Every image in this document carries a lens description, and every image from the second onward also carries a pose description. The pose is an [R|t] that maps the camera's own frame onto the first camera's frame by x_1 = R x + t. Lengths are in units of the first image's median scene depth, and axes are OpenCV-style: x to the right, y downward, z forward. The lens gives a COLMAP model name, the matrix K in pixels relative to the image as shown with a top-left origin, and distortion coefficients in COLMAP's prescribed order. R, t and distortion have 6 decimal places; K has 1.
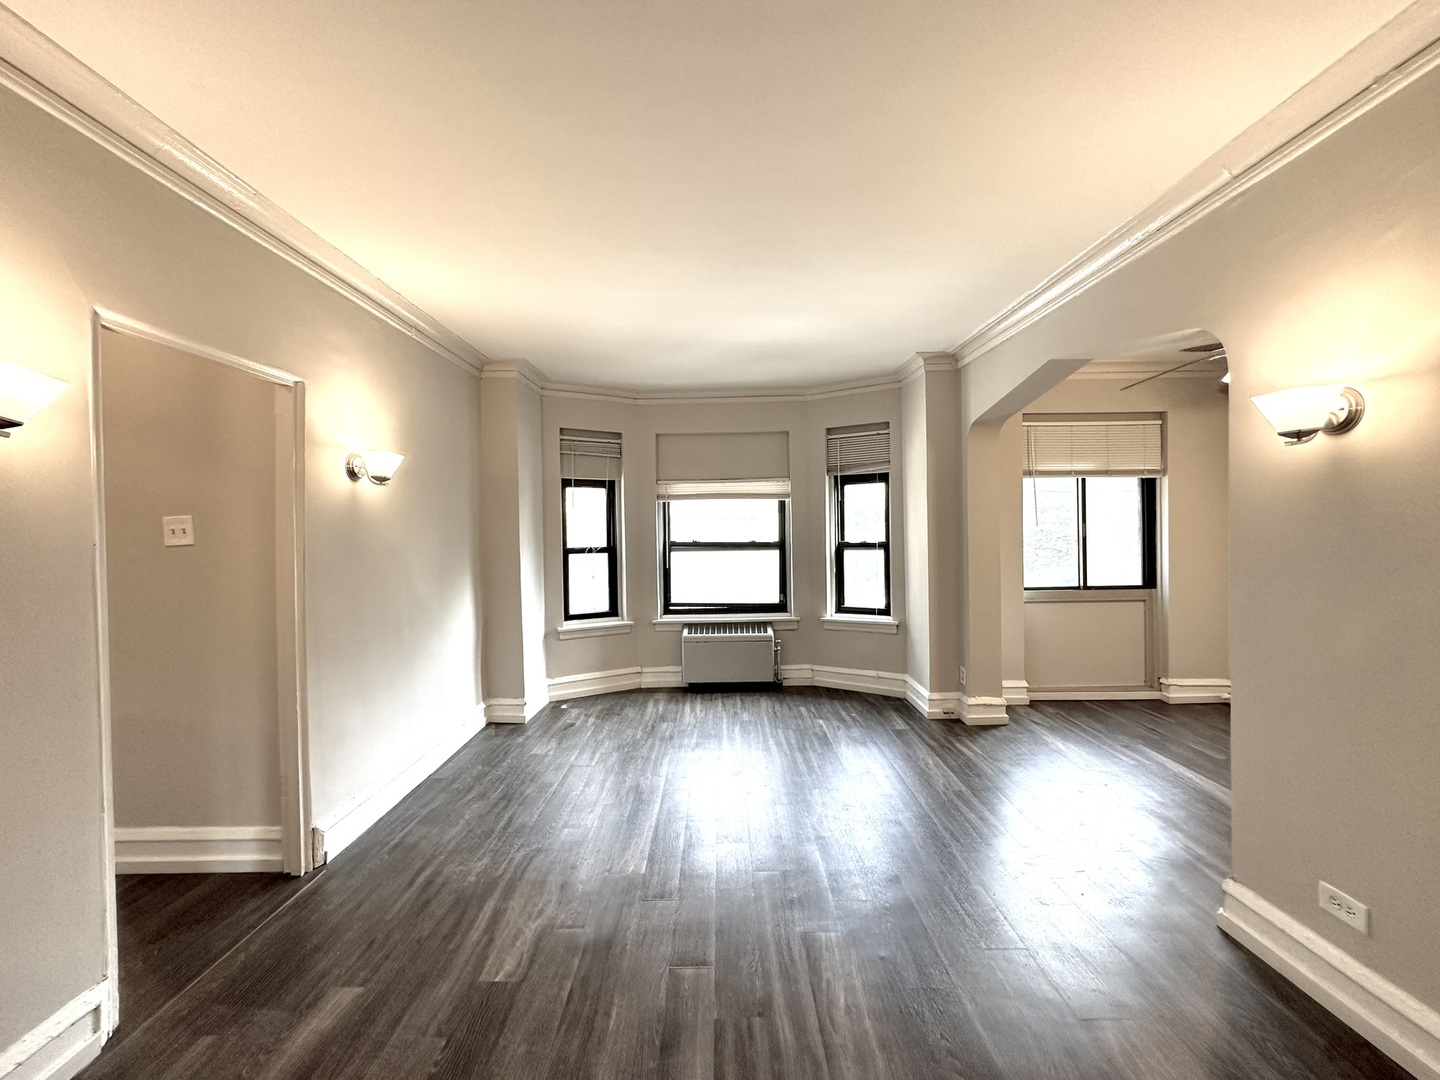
lens RADIAL K [[574.0, 0, 720.0], [0, 574.0, 540.0], [0, 0, 1]] dist [-0.001220, 0.000195]
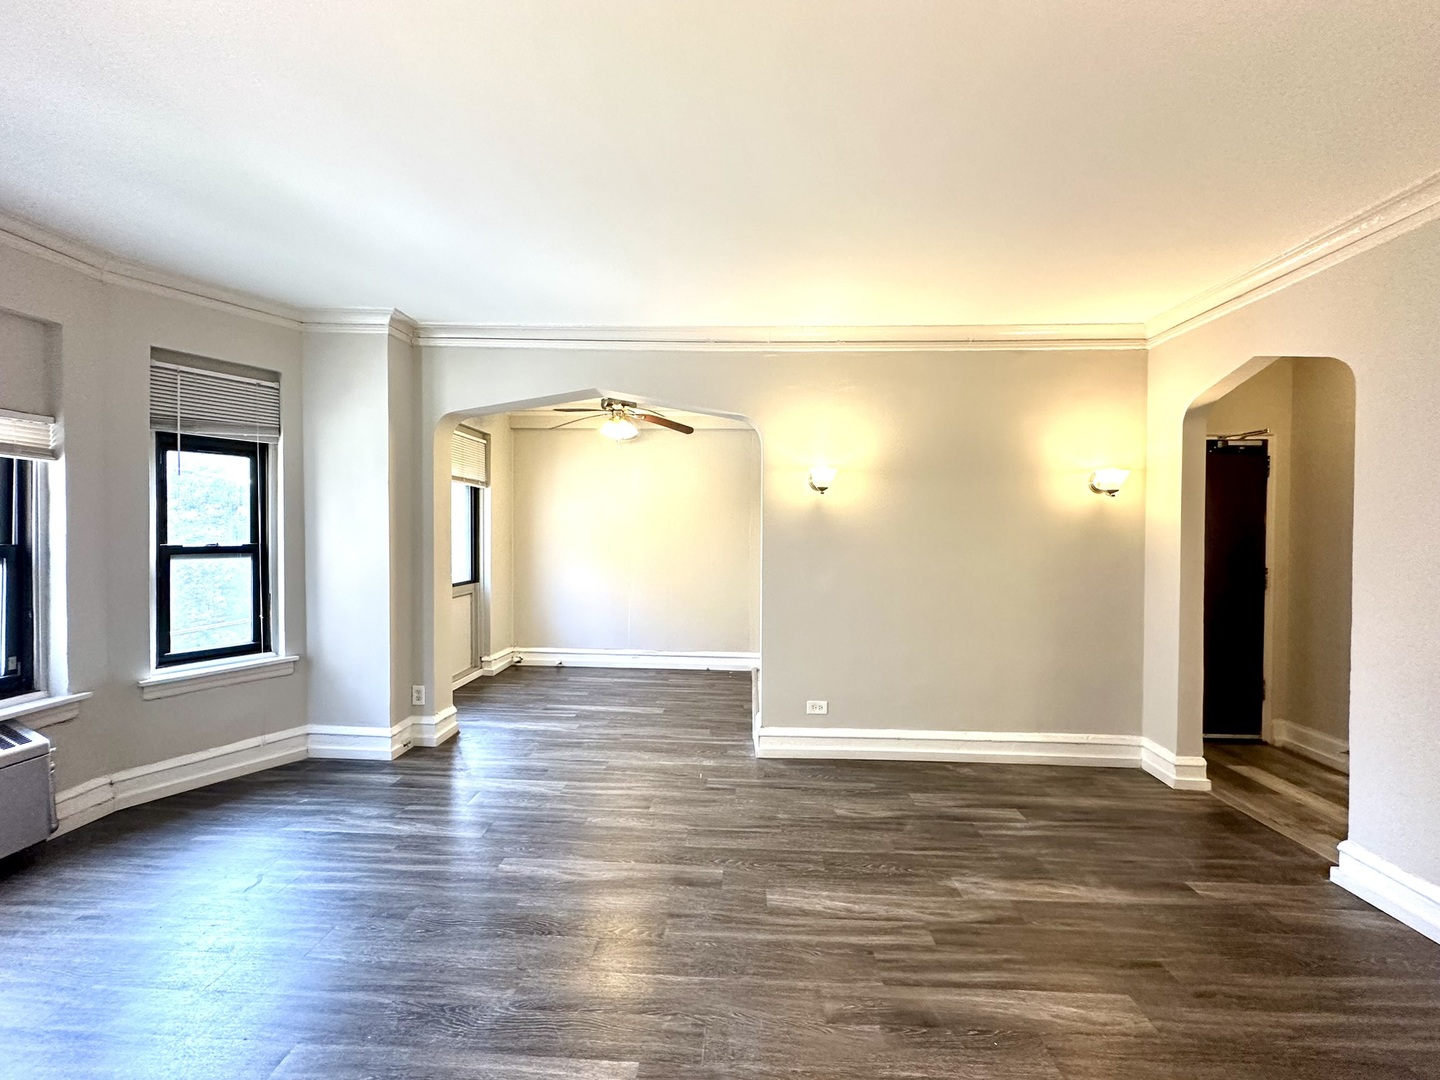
lens RADIAL K [[574.0, 0, 720.0], [0, 574.0, 540.0], [0, 0, 1]] dist [-0.001220, 0.000195]
pose [[0.042167, -0.001028, 0.999110, -0.409770], [0.004310, 0.999990, 0.000847, -0.000515], [-0.999101, 0.004270, 0.042171, 0.470655]]
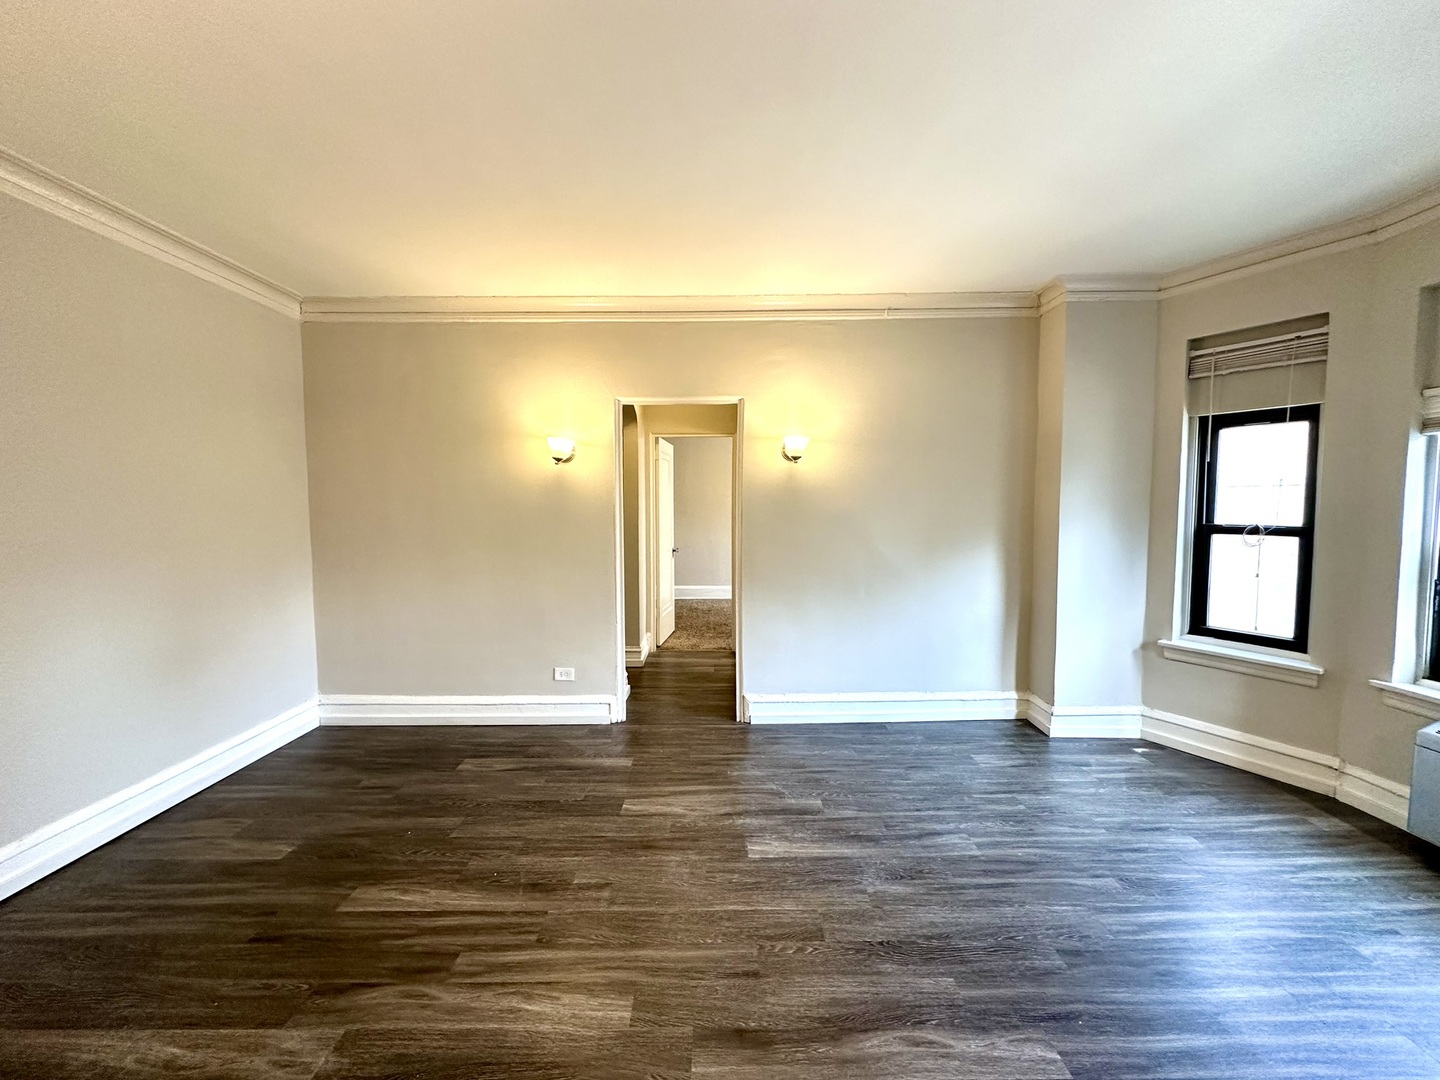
lens RADIAL K [[574.0, 0, 720.0], [0, 574.0, 540.0], [0, 0, 1]] dist [-0.001220, 0.000195]
pose [[0.003971, 0.075580, -0.997132, 0.421720], [-0.011697, 0.997075, 0.075529, -0.012134], [0.999924, 0.011364, 0.004843, 0.502916]]
